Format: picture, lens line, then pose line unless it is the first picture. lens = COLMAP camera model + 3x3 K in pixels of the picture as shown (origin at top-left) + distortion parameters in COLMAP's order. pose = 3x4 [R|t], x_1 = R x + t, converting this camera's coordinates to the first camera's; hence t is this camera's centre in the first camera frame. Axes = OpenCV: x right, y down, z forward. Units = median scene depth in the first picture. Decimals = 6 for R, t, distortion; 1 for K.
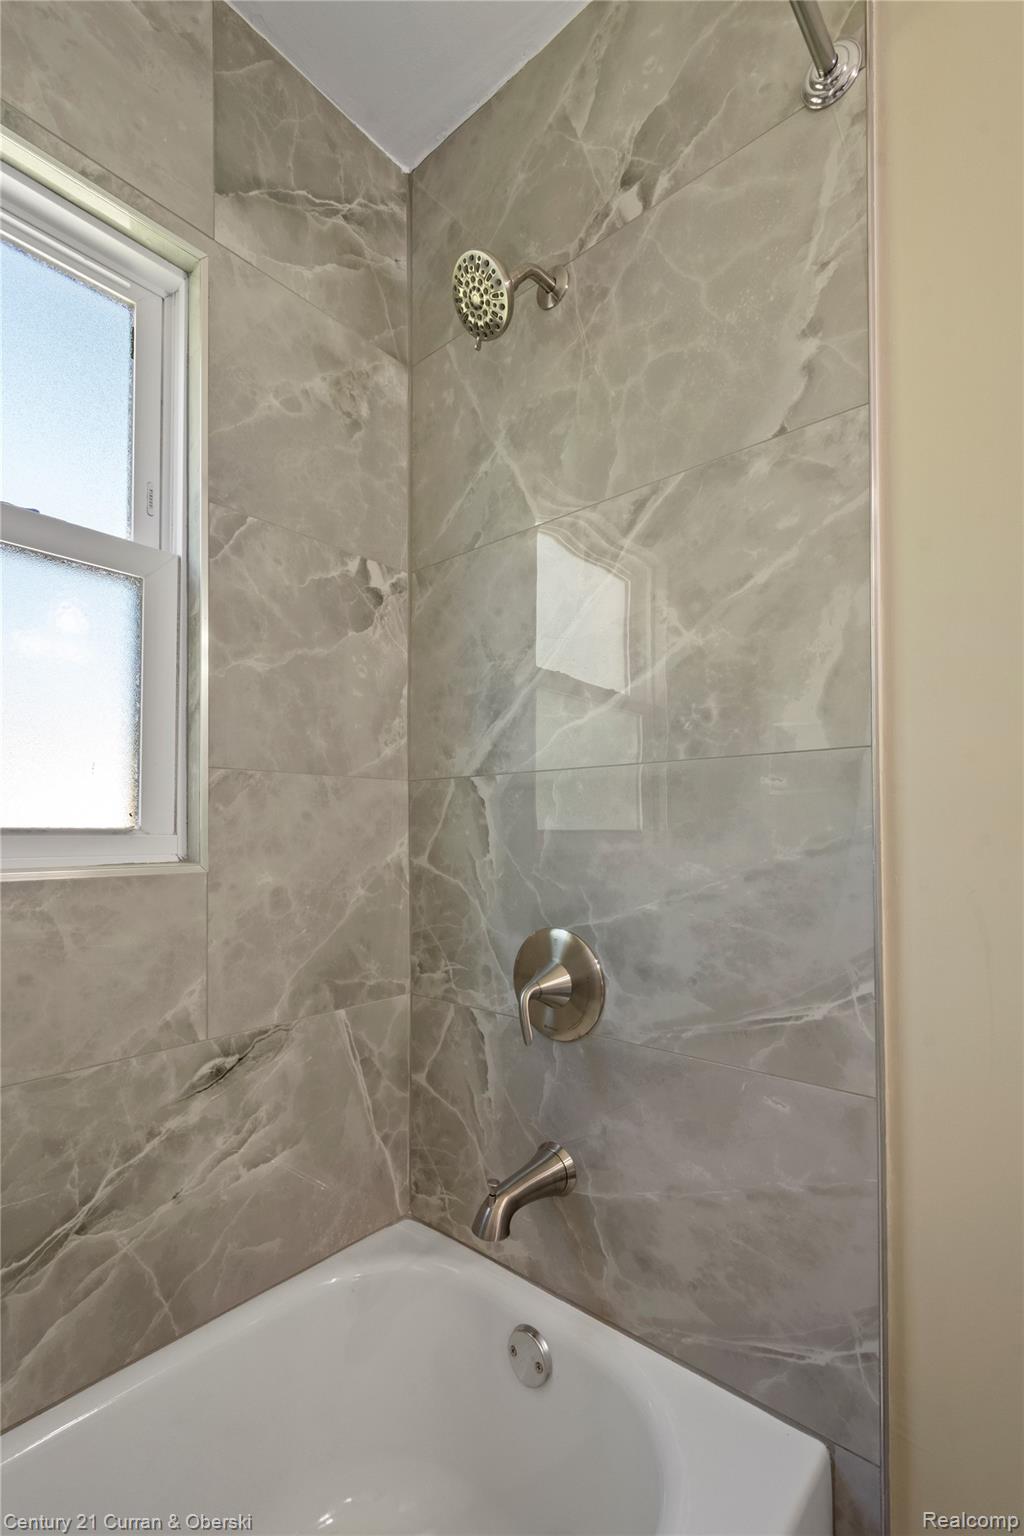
lens RADIAL K [[696.5, 0, 504.3], [0, 696.5, 819.1], [0, 0, 1]] dist [0.002024, -0.000014]
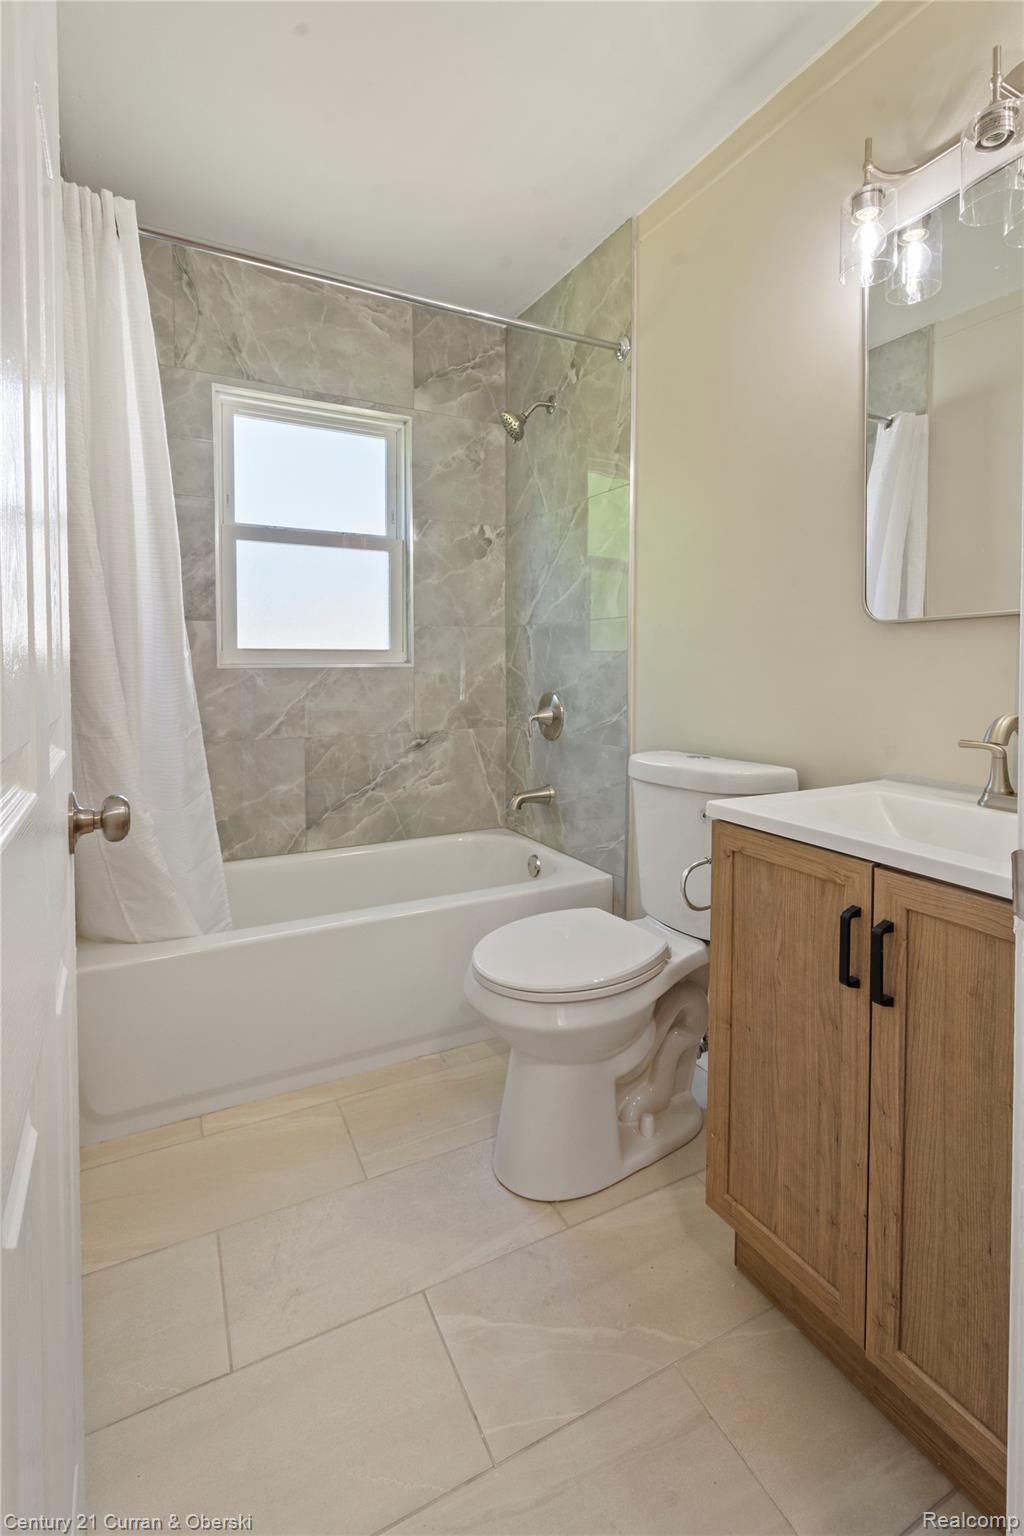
lens RADIAL K [[719.0, 0, 512.0], [0, 719.0, 684.6], [0, 0, 1]] dist [0.000719, 0.000149]
pose [[0.934766, 0.013263, -0.355015, 0.769426], [0.006427, 0.998508, 0.054228, 0.001469], [0.355205, -0.052972, 0.933286, -1.212978]]
